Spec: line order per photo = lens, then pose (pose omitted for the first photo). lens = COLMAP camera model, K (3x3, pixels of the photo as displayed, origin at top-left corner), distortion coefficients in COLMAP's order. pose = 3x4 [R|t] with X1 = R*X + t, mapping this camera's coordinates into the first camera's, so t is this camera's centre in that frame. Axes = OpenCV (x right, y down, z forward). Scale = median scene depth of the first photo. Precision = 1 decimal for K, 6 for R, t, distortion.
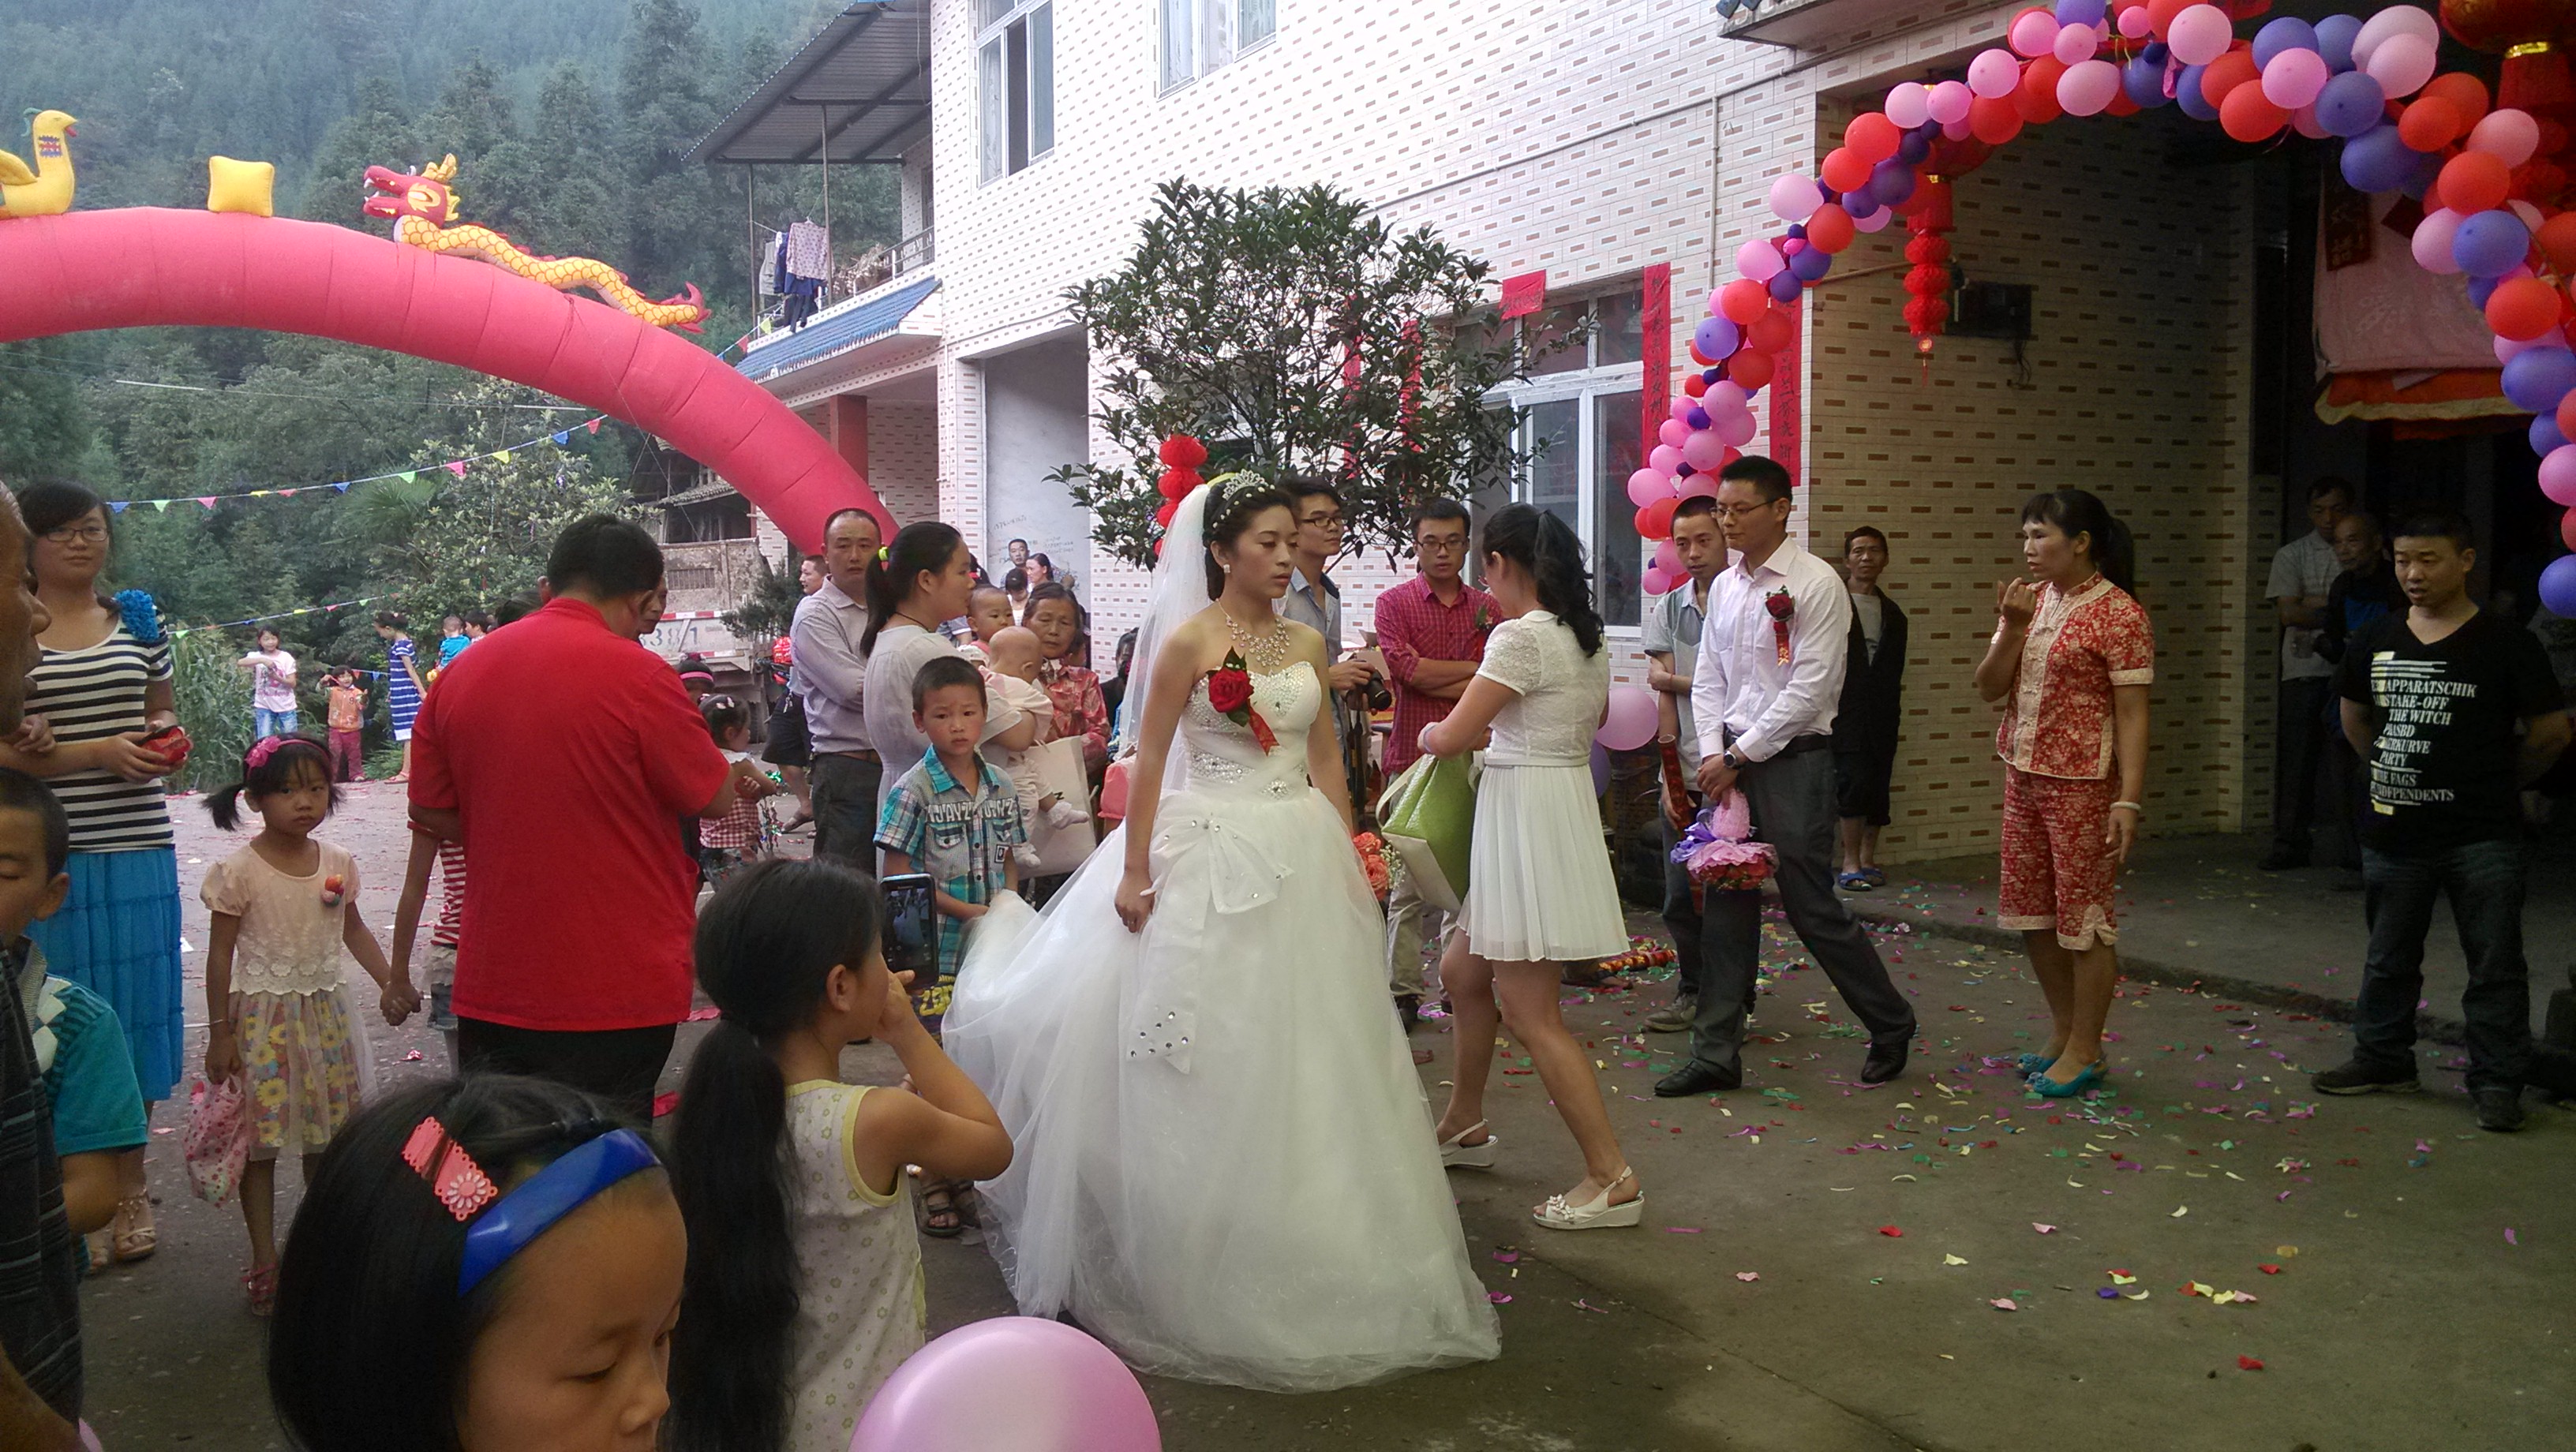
lens RADIAL K [[1993.5, 0, 1280.1], [0, 1993.5, 680.0], [0, 0, 1]] dist [0.107561, -0.174416]
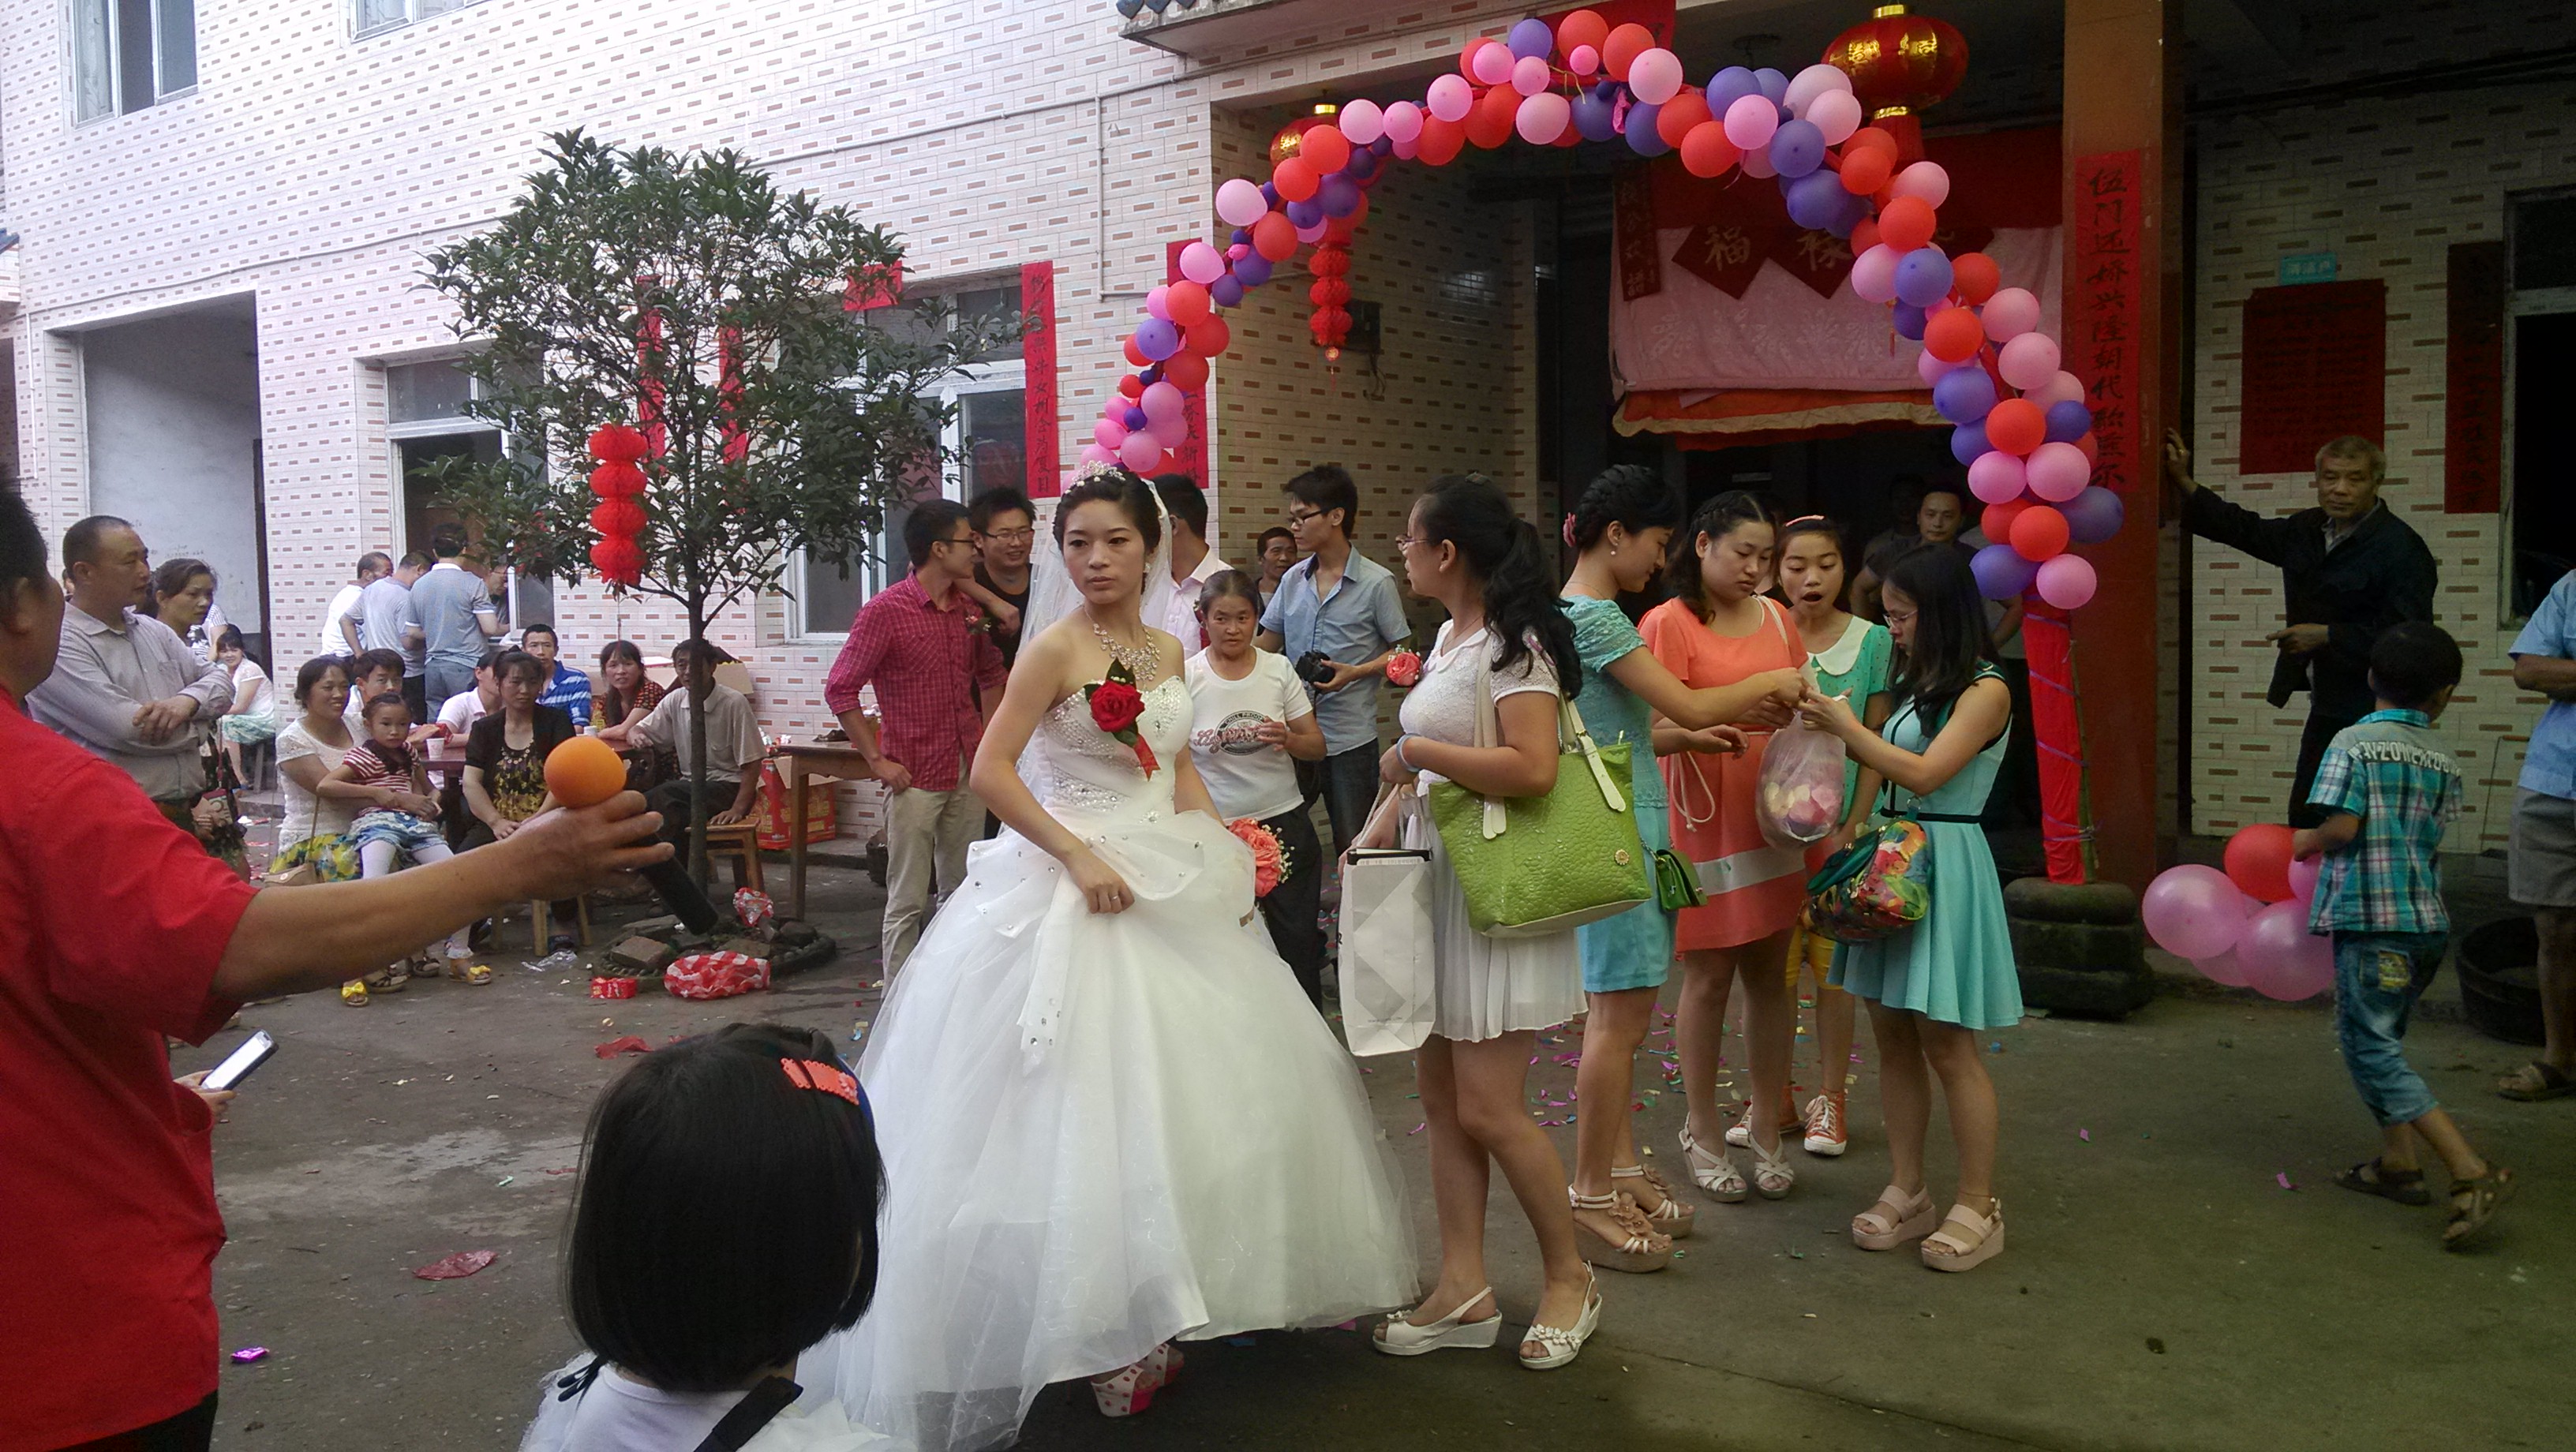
lens RADIAL K [[1993.5, 0, 1265.6], [0, 1993.5, 667.9], [0, 0, 1]] dist [0.107561, -0.174416]
pose [[0.901564, -0.034898, 0.431236, -0.147066], [0.039100, 0.999235, -0.000882, -0.003406], [-0.430875, 0.017657, 0.902239, 0.073476]]
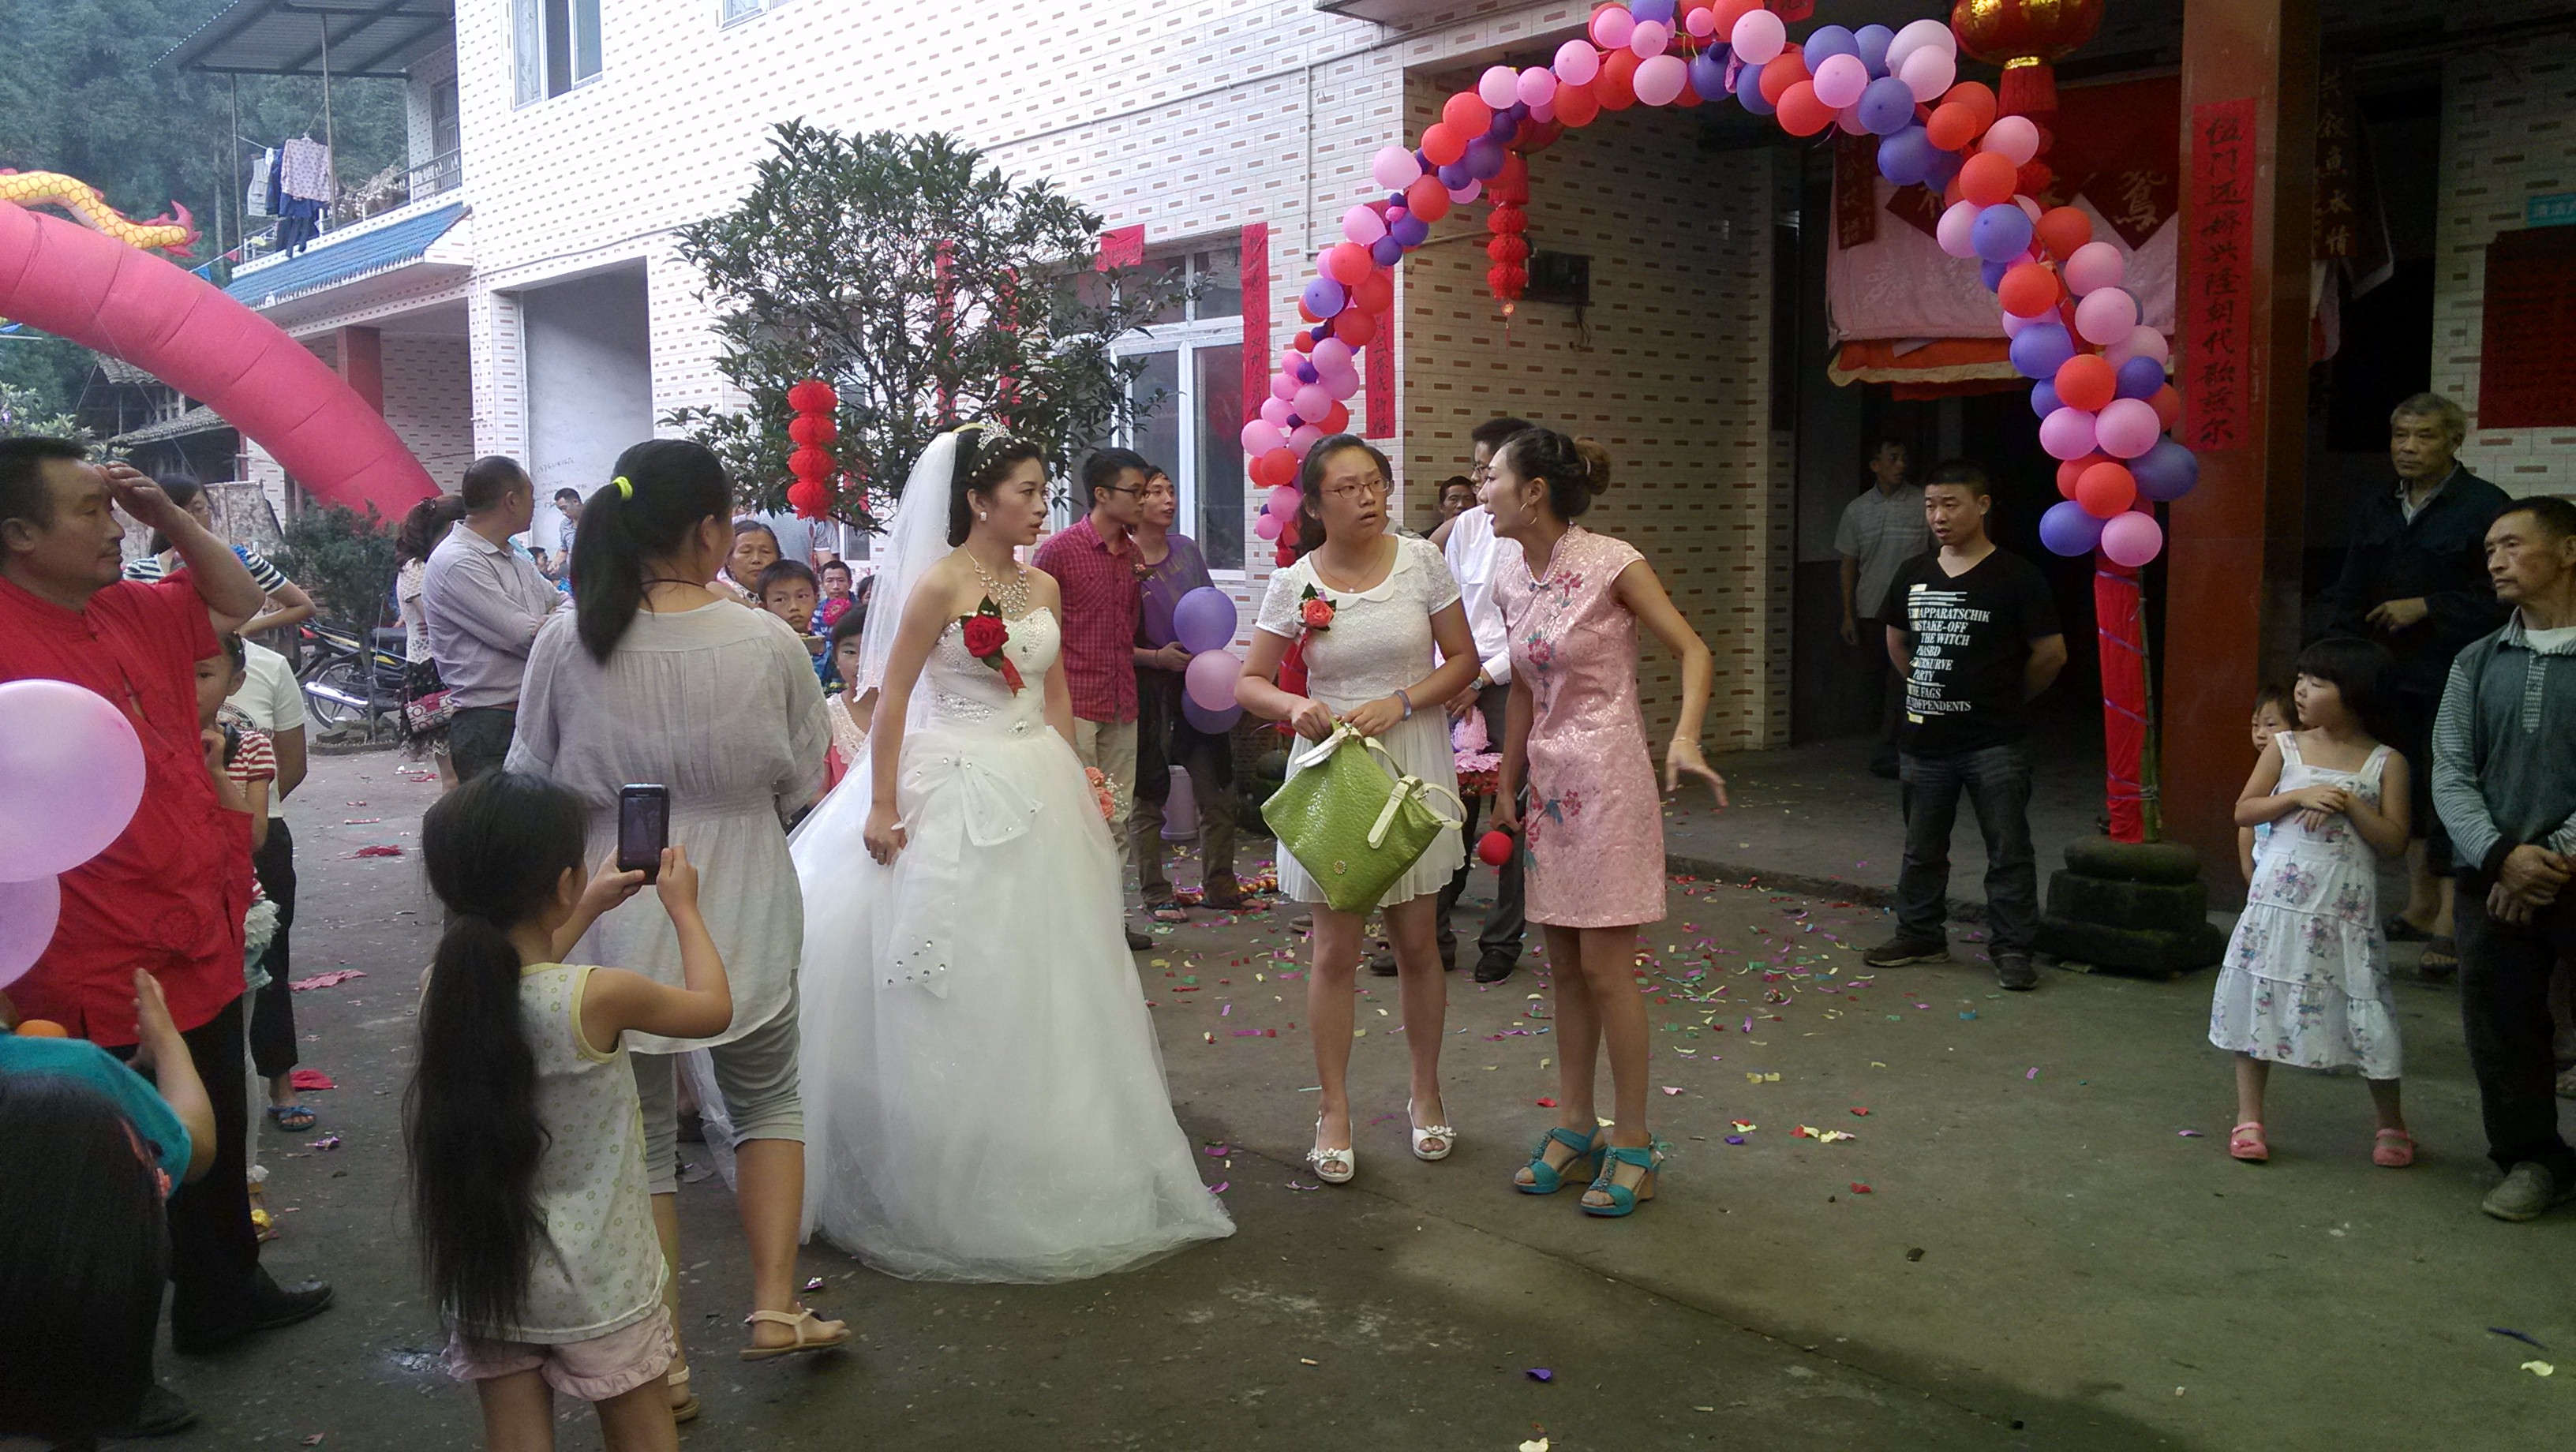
lens RADIAL K [[1993.5, 0, 1270.7], [0, 1993.5, 678.4], [0, 0, 1]] dist [0.107561, -0.174416]
pose [[0.974033, -0.019596, 0.225558, -0.045787], [0.013841, 0.999538, 0.027065, 0.001674], [-0.225984, -0.023241, 0.973854, -0.024184]]
